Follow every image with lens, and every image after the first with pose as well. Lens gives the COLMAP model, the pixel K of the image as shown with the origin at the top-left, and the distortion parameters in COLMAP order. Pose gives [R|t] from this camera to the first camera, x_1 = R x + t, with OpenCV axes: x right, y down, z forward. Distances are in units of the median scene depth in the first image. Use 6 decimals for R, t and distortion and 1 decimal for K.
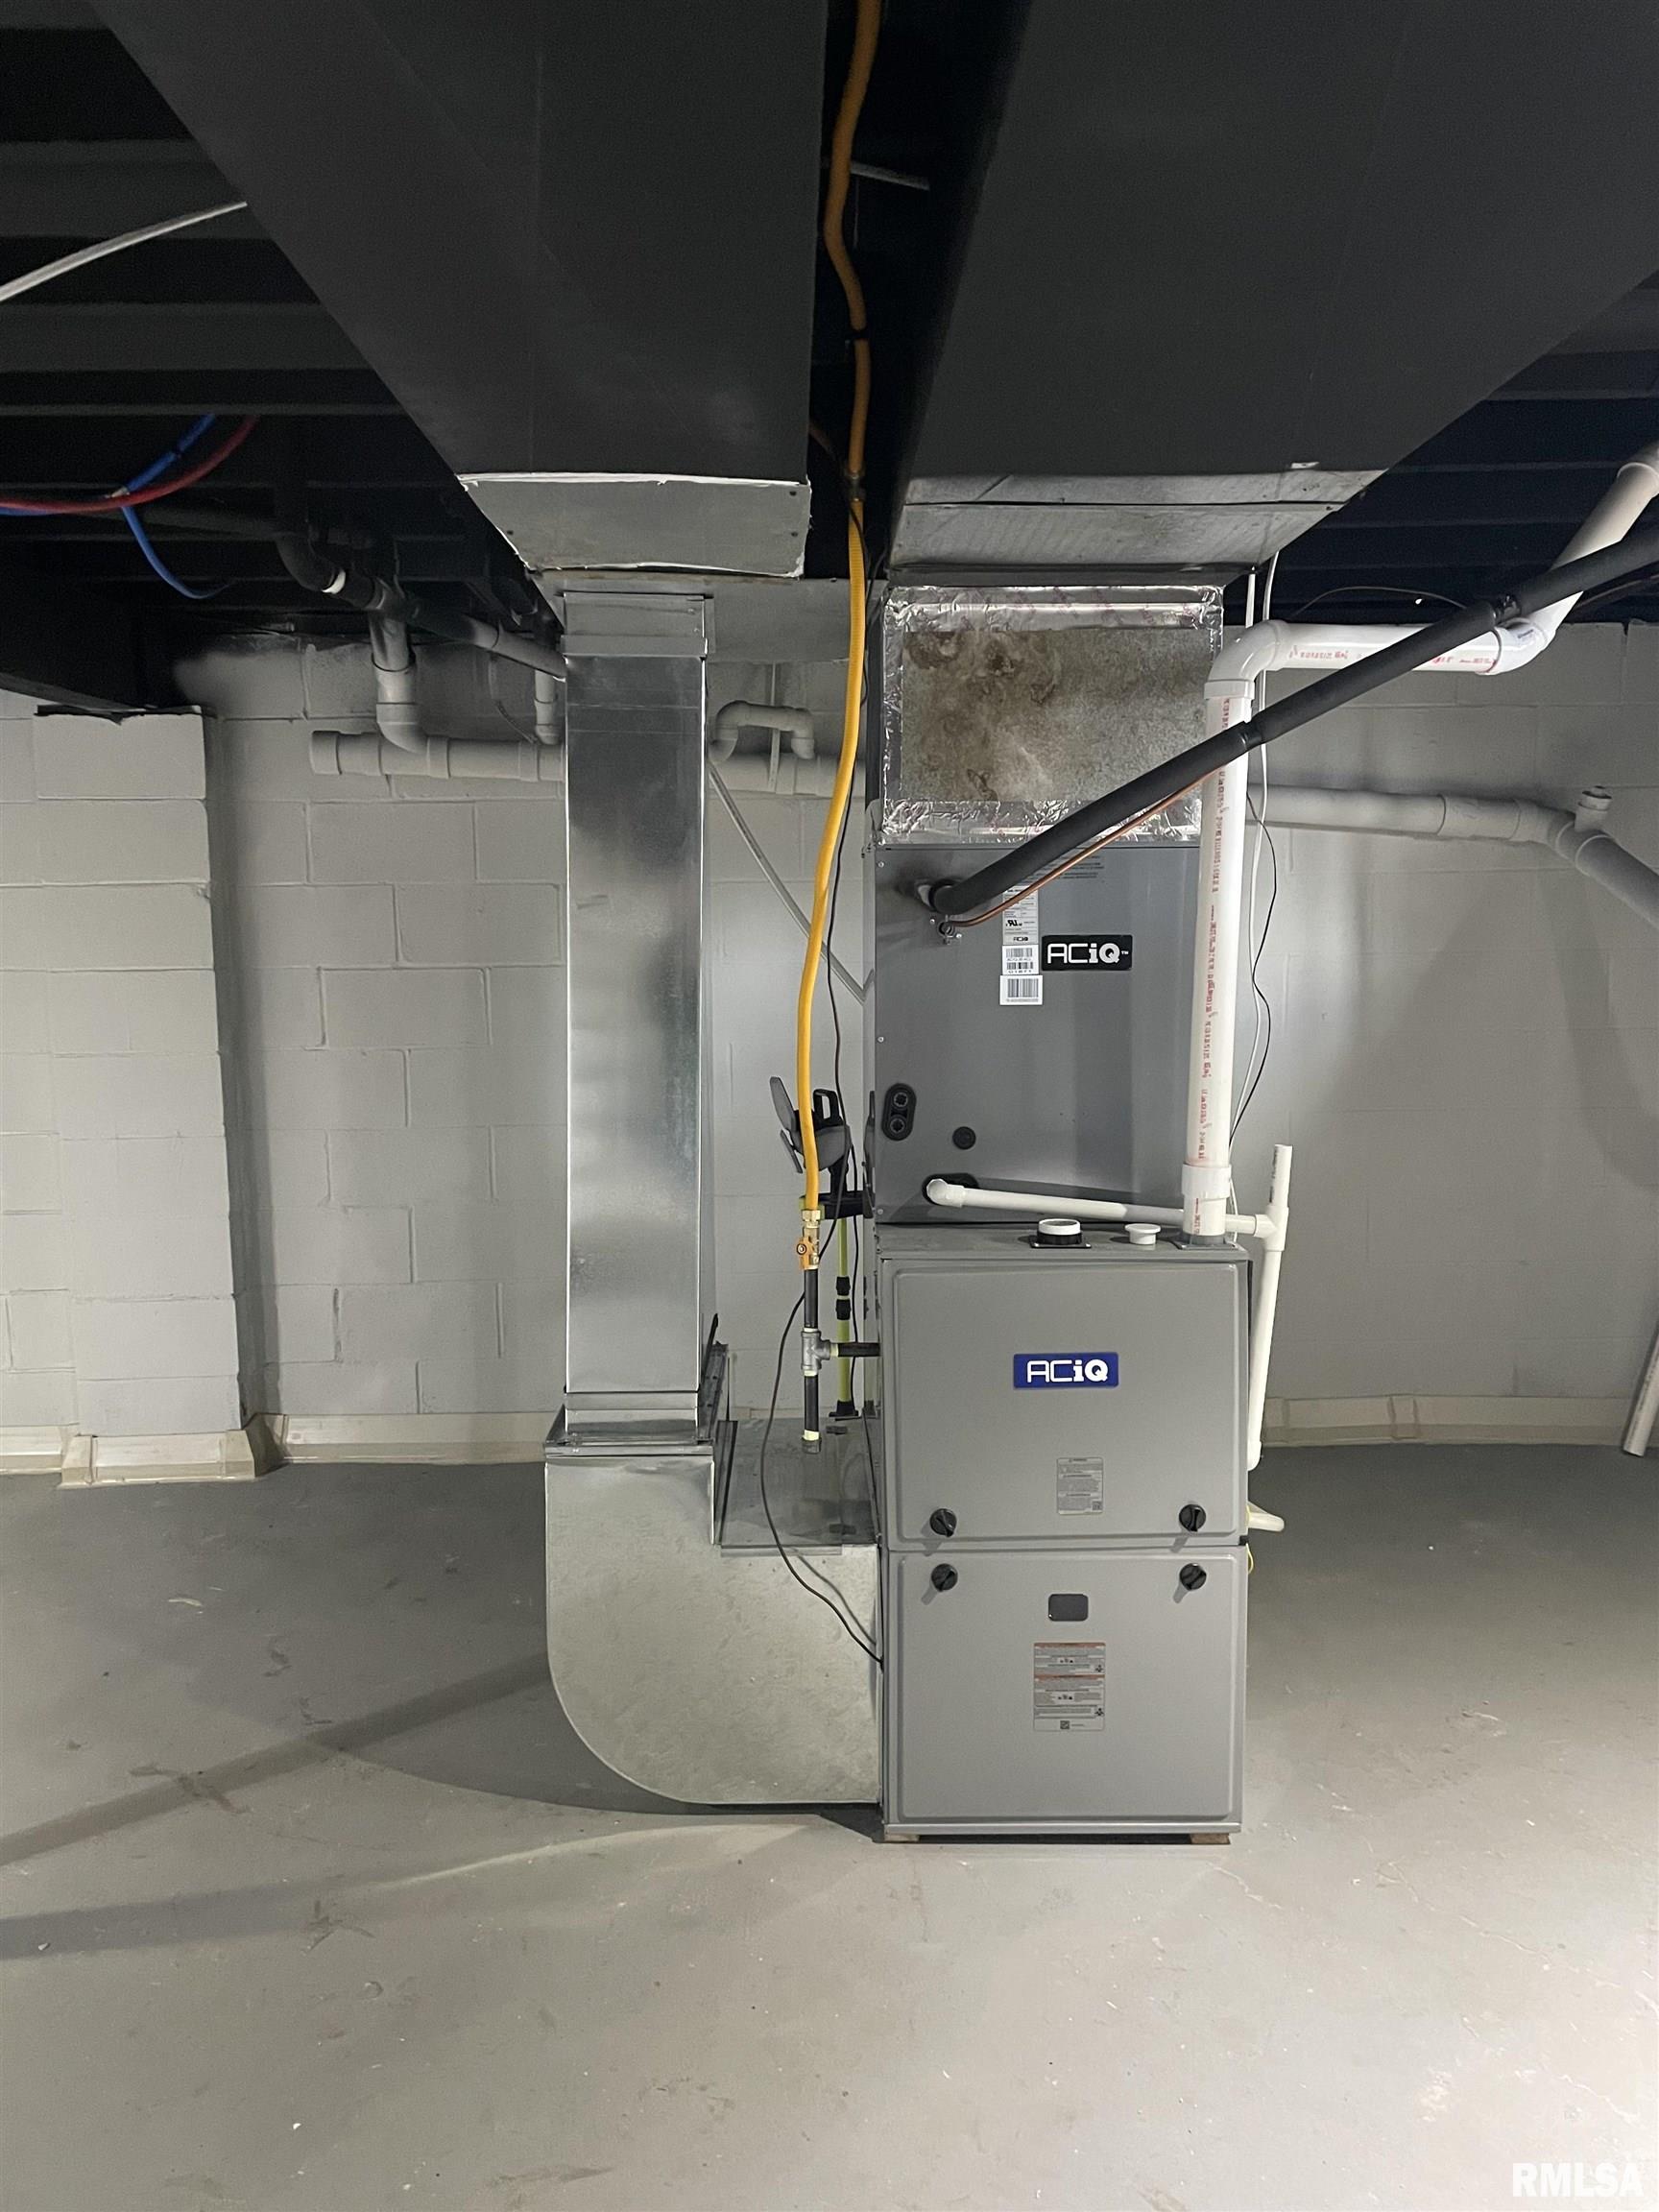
lens RADIAL K [[1681.1, 0, 832.8], [0, 1681.1, 1088.9], [0, 0, 1]] dist [0.086463, -0.125547]
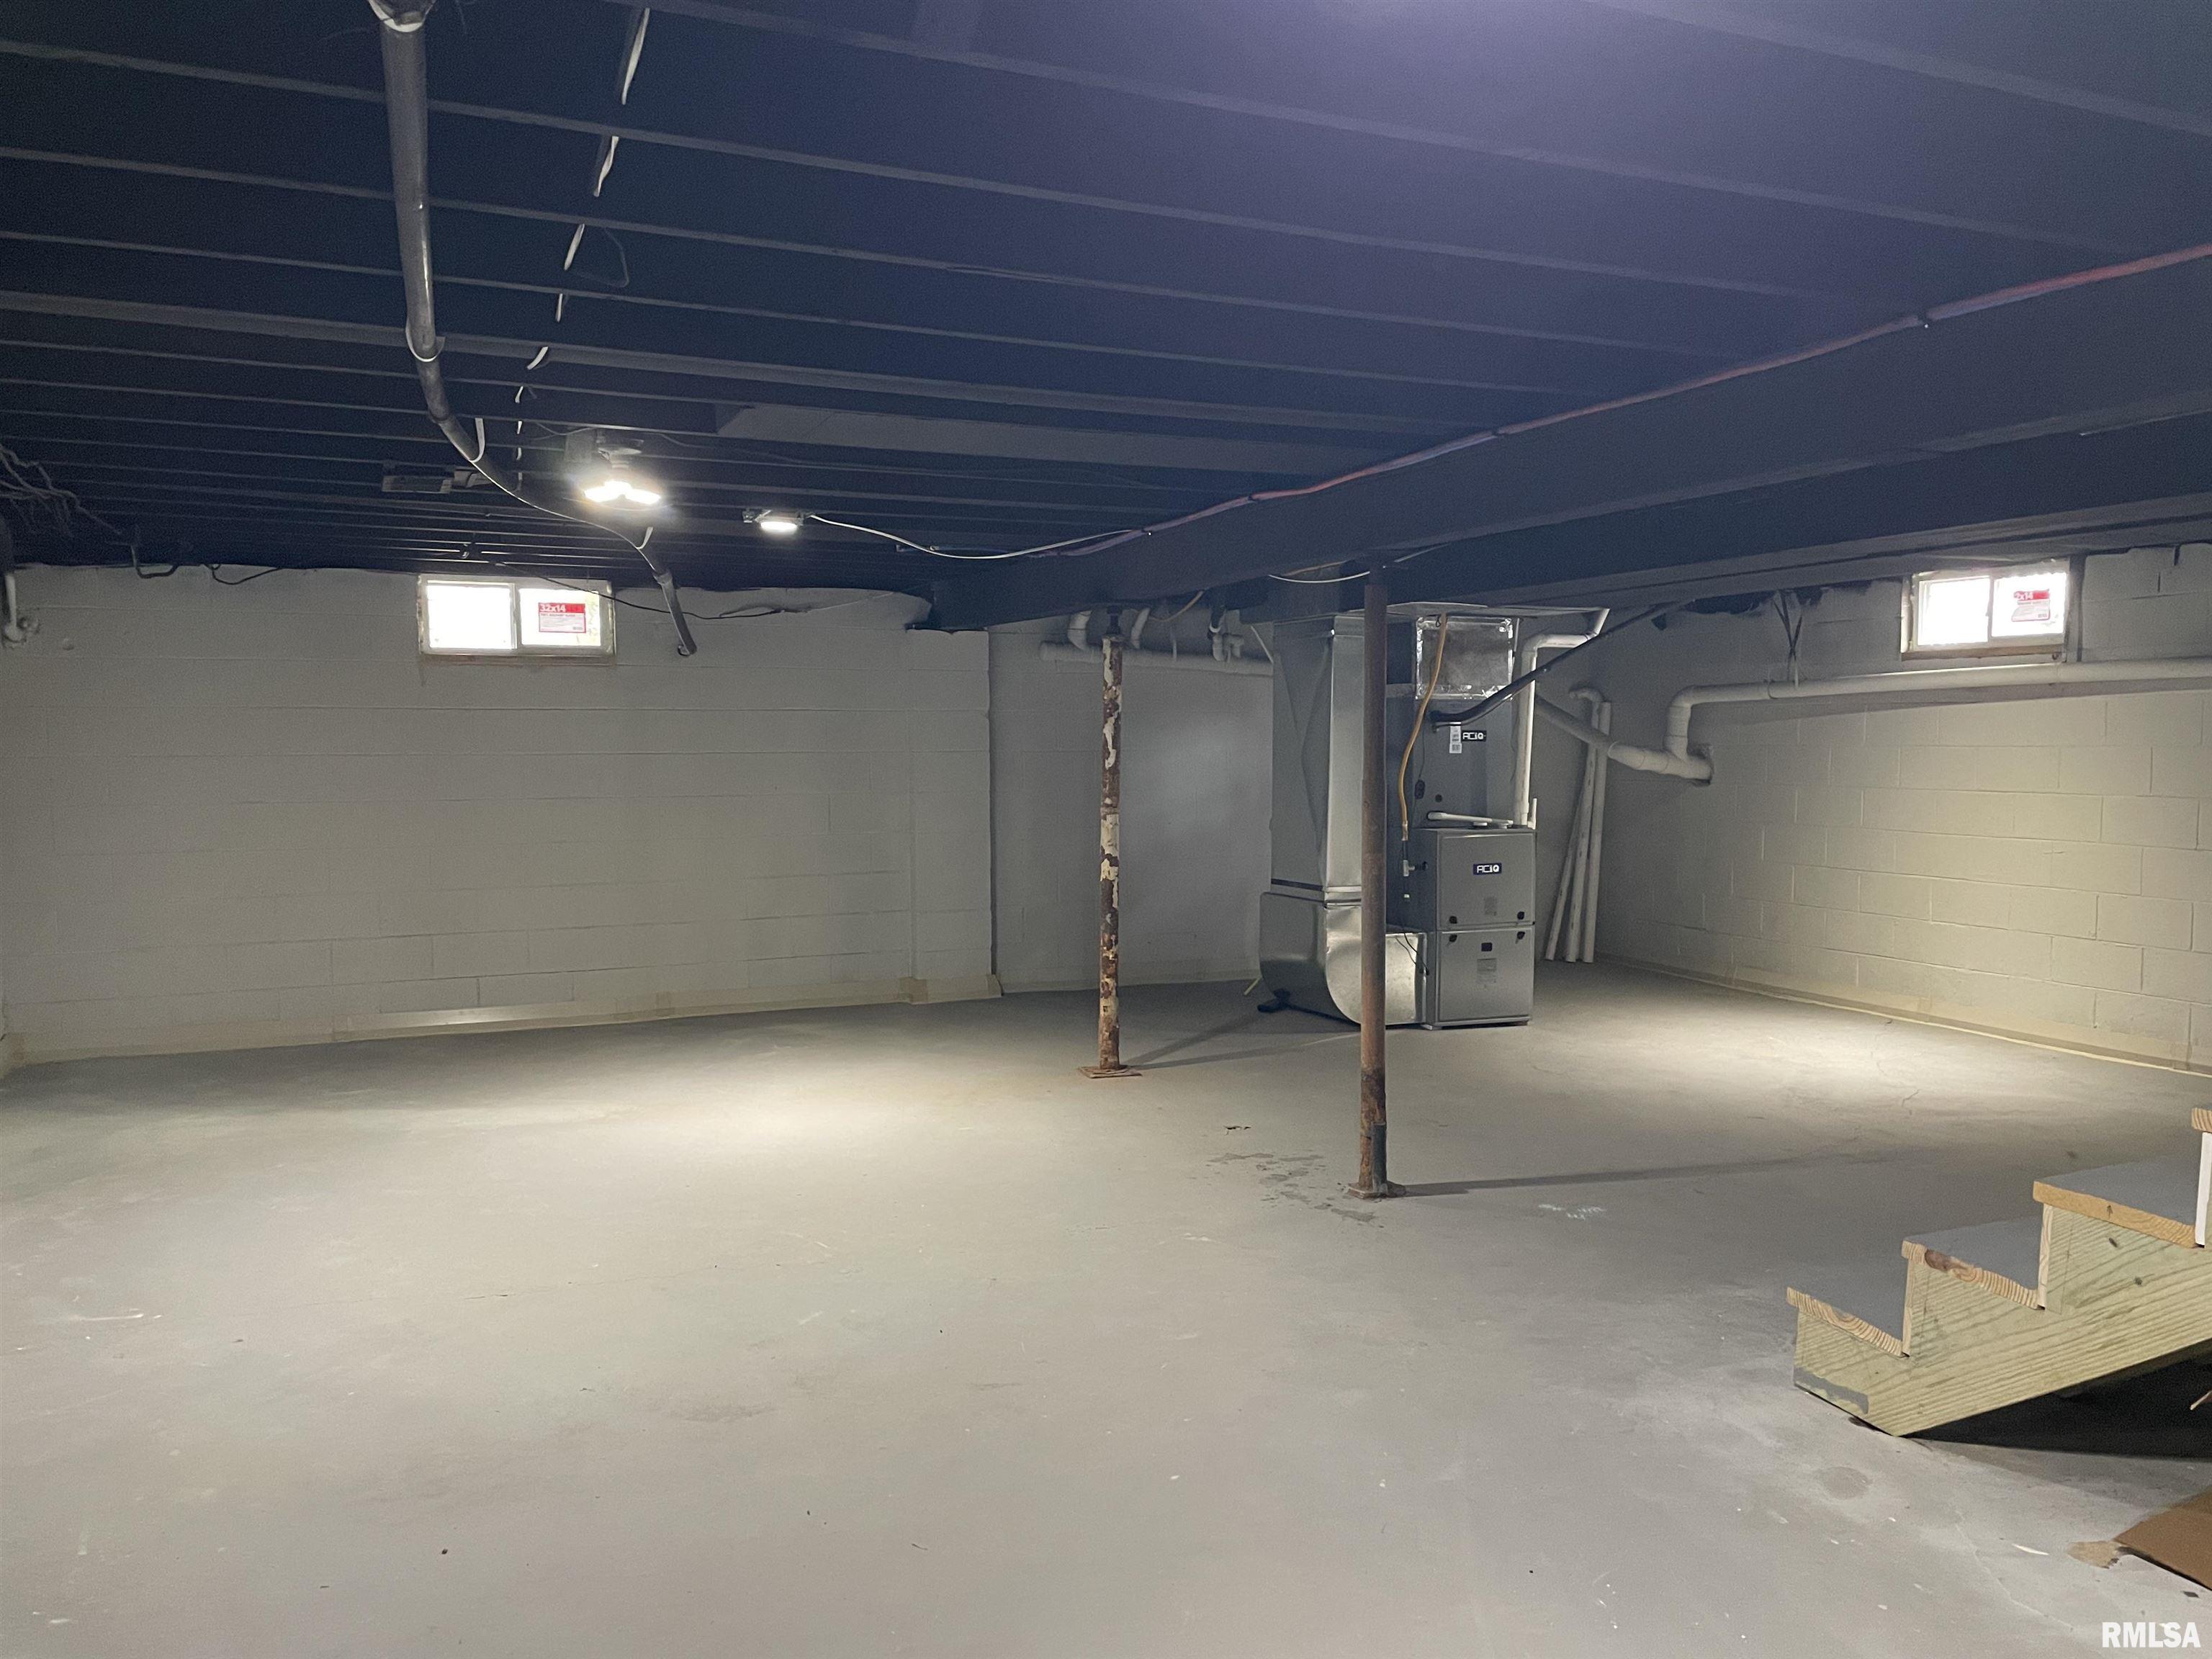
lens RADIAL K [[1670.7, 0, 1108.0], [0, 1670.7, 850.7], [0, 0, 1]] dist [0.085481, -0.120460]
pose [[0.925945, -0.017642, 0.377245, -1.598982], [0.034609, 0.998669, -0.038244, 0.217318], [-0.376068, 0.048468, 0.925323, -1.527247]]
